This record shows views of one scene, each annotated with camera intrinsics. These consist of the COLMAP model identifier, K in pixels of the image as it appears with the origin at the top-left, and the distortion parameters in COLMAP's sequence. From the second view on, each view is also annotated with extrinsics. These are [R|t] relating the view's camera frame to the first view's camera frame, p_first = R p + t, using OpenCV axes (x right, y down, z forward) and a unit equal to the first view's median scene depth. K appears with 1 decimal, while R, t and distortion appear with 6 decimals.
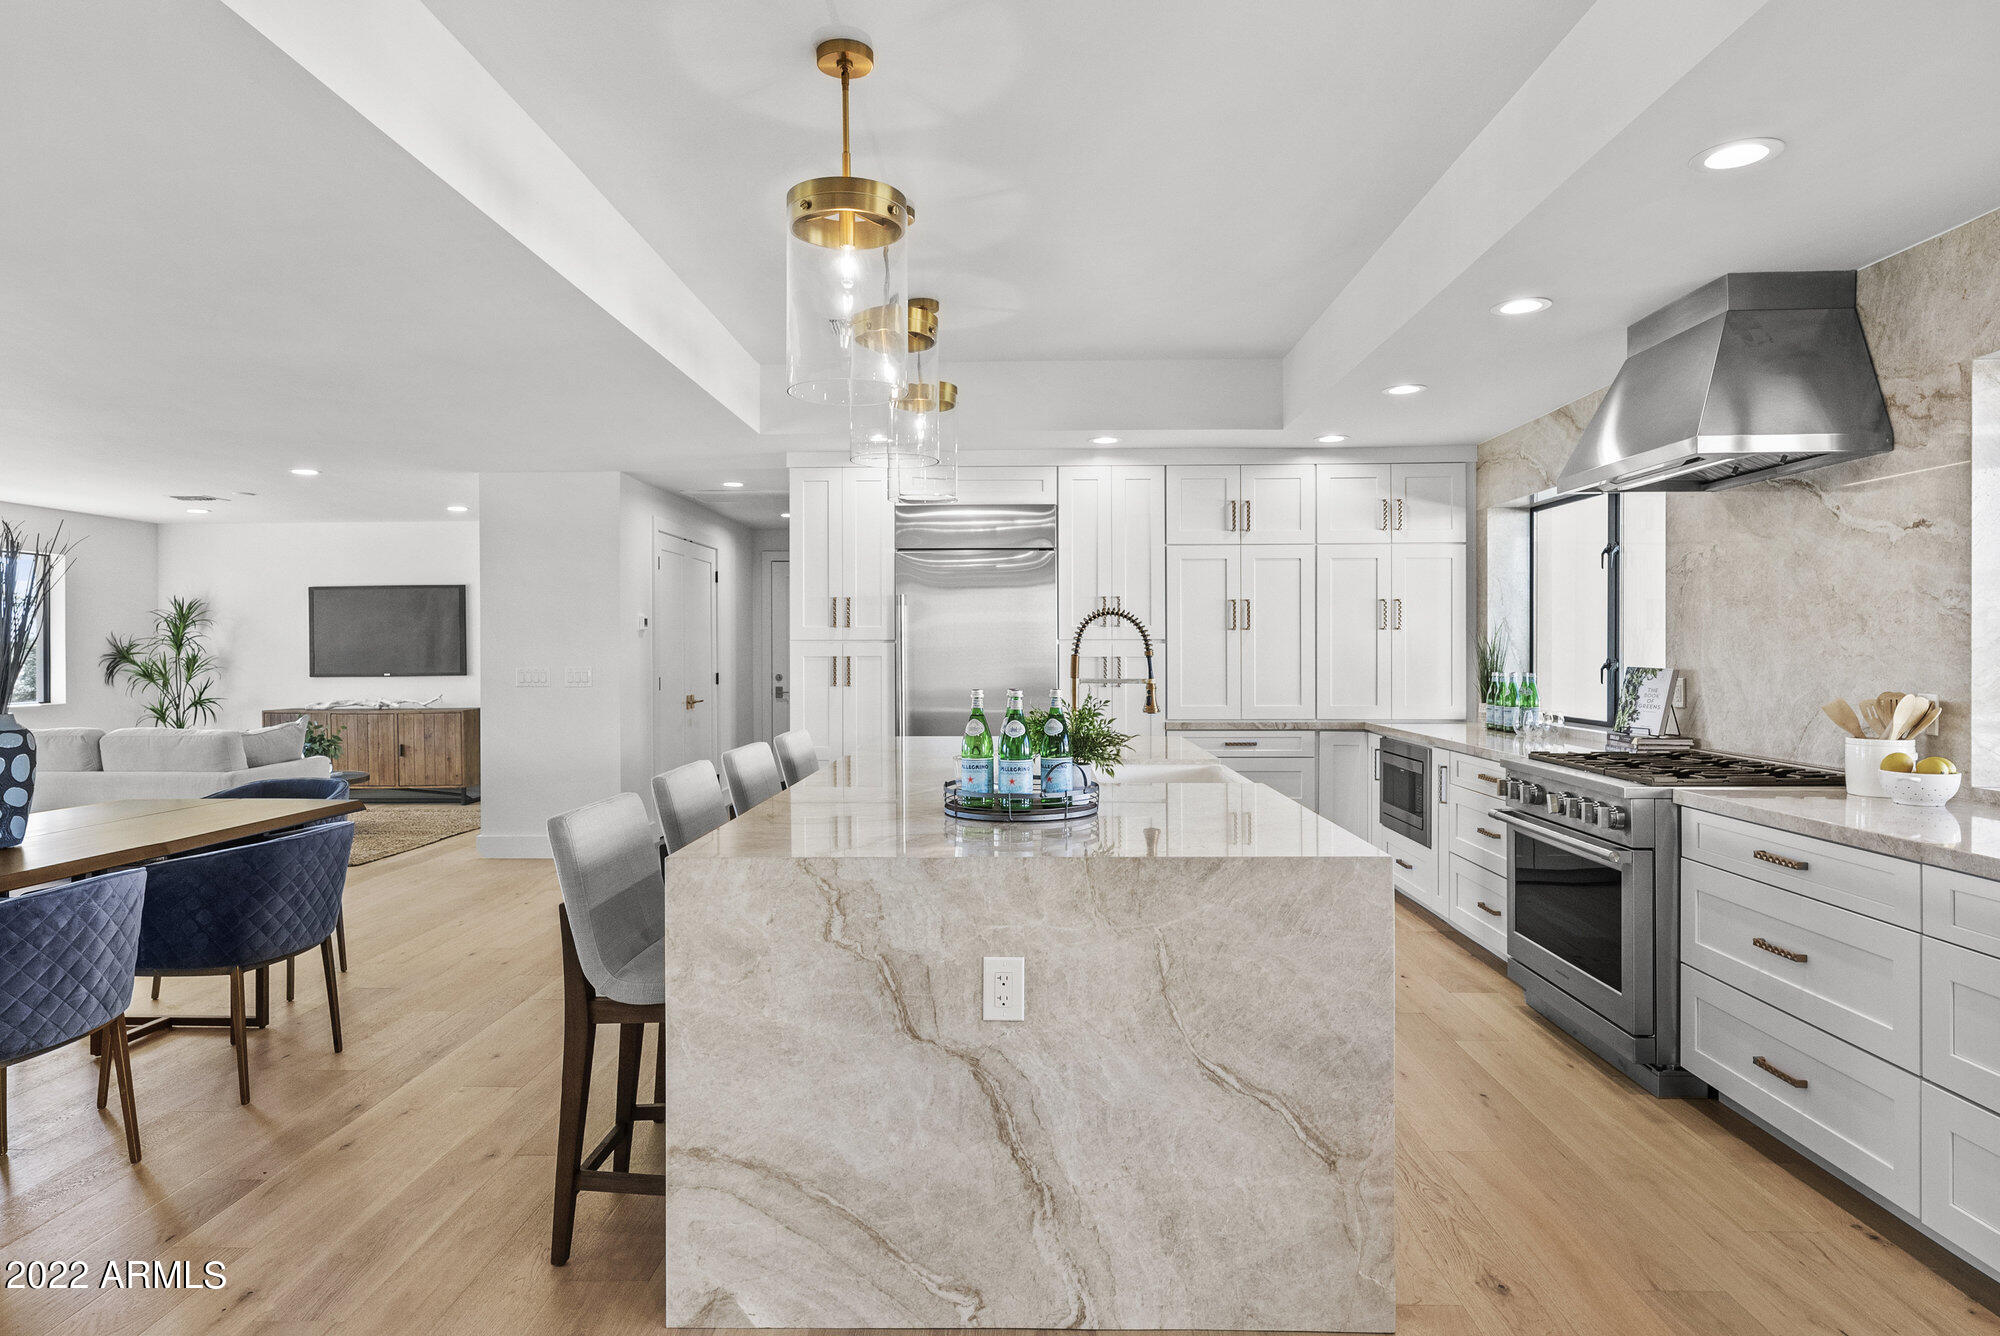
lens RADIAL K [[1160.9, 0, 1002.7], [0, 1160.9, 648.1], [0, 0, 1]] dist [0.006698, -0.000864]
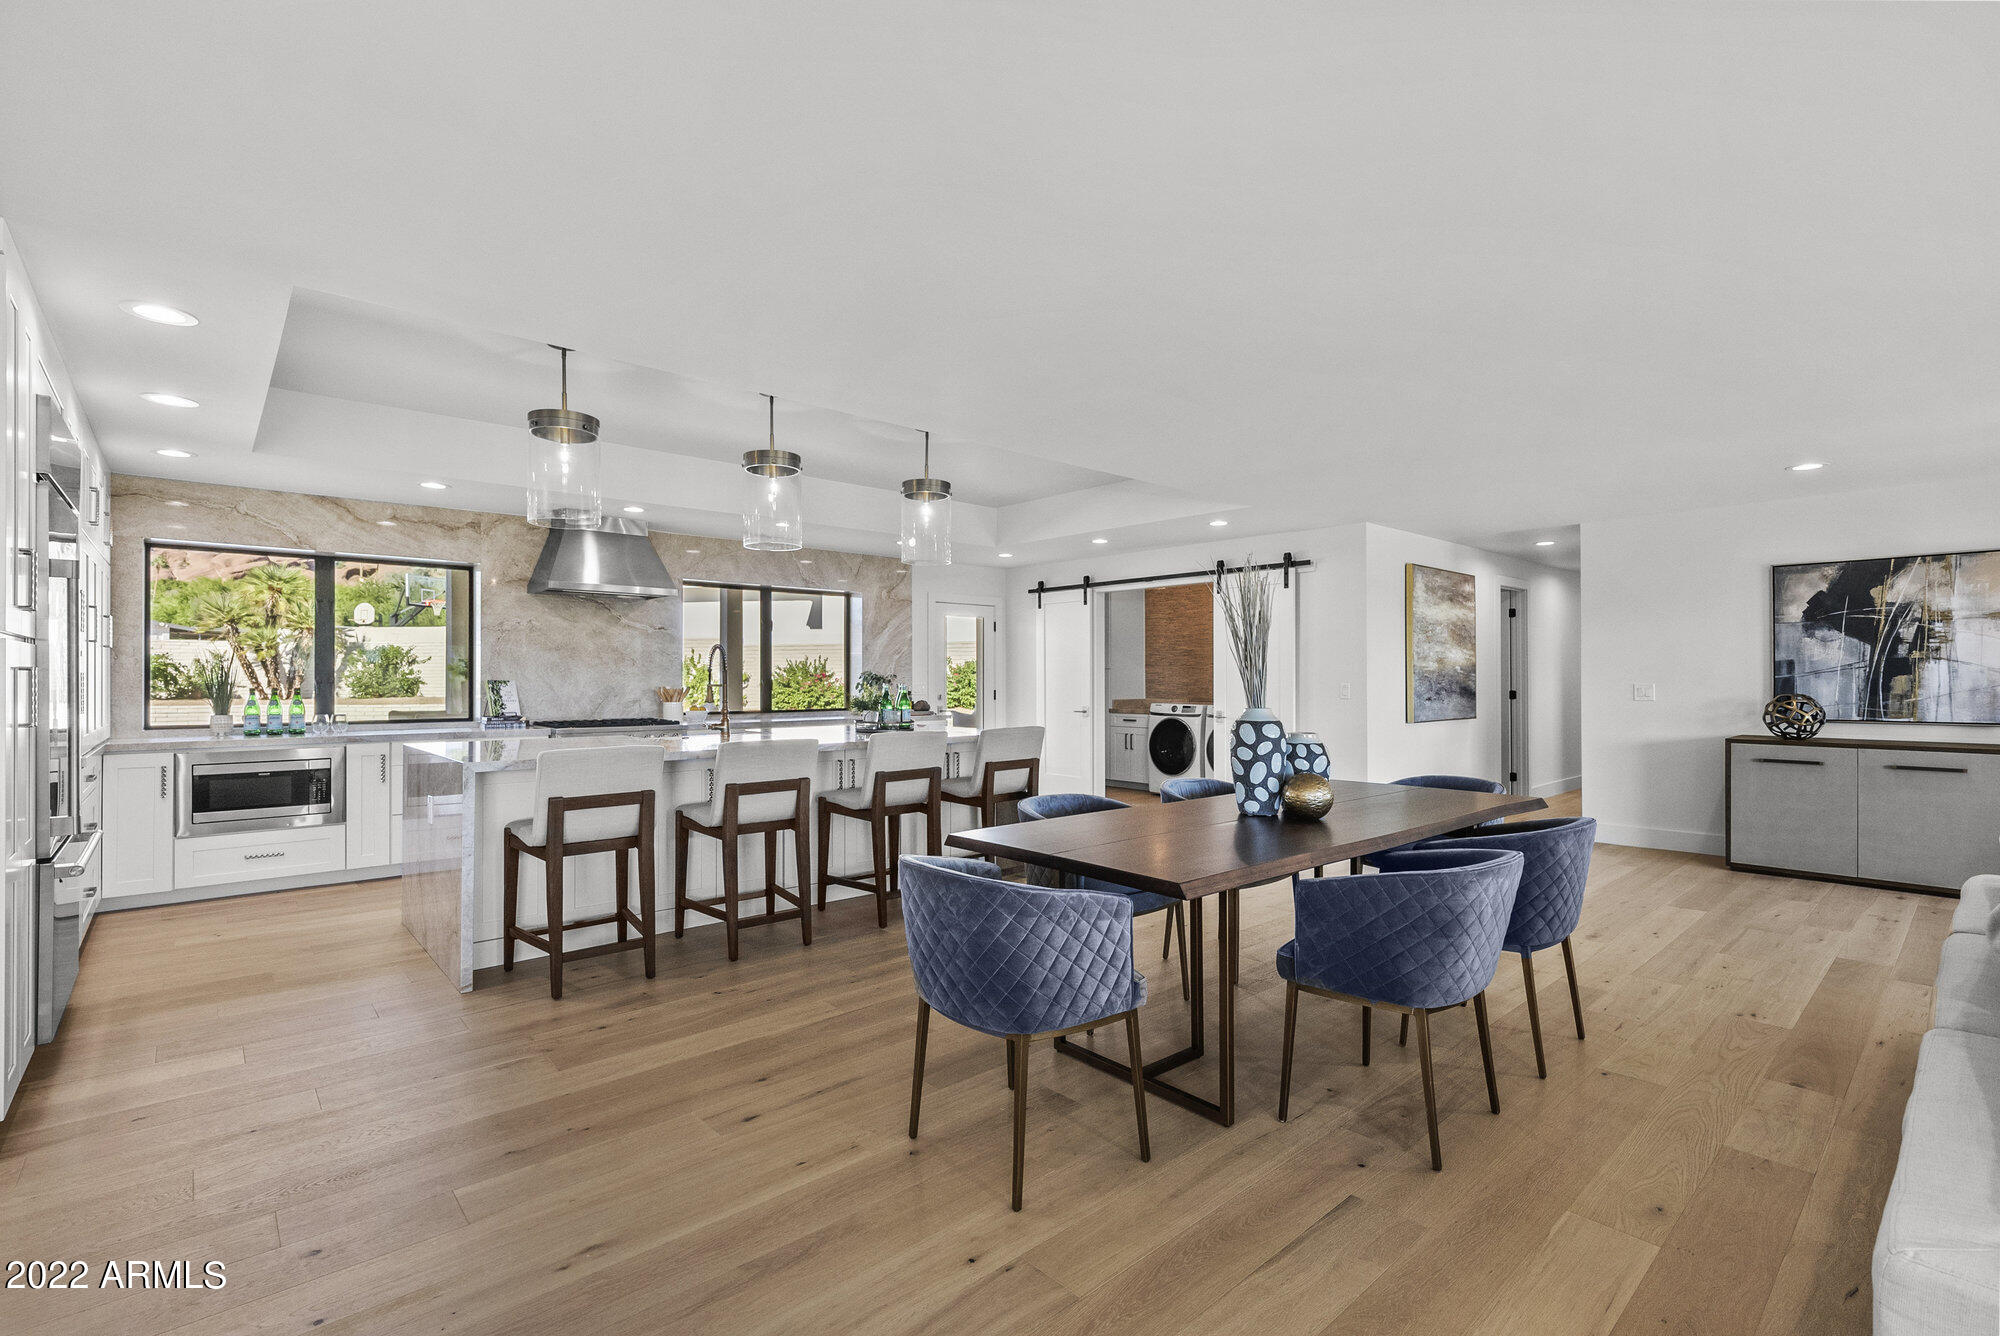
lens RADIAL K [[892.6, 0, 1002.5], [0, 892.6, 671.4], [0, 0, 1]] dist [0.000886, -0.000385]
pose [[-0.683789, 0.009622, 0.729616, -0.717095], [0.002390, 0.999937, -0.010948, 0.013673], [-0.729676, -0.005742, -0.683769, 0.962965]]
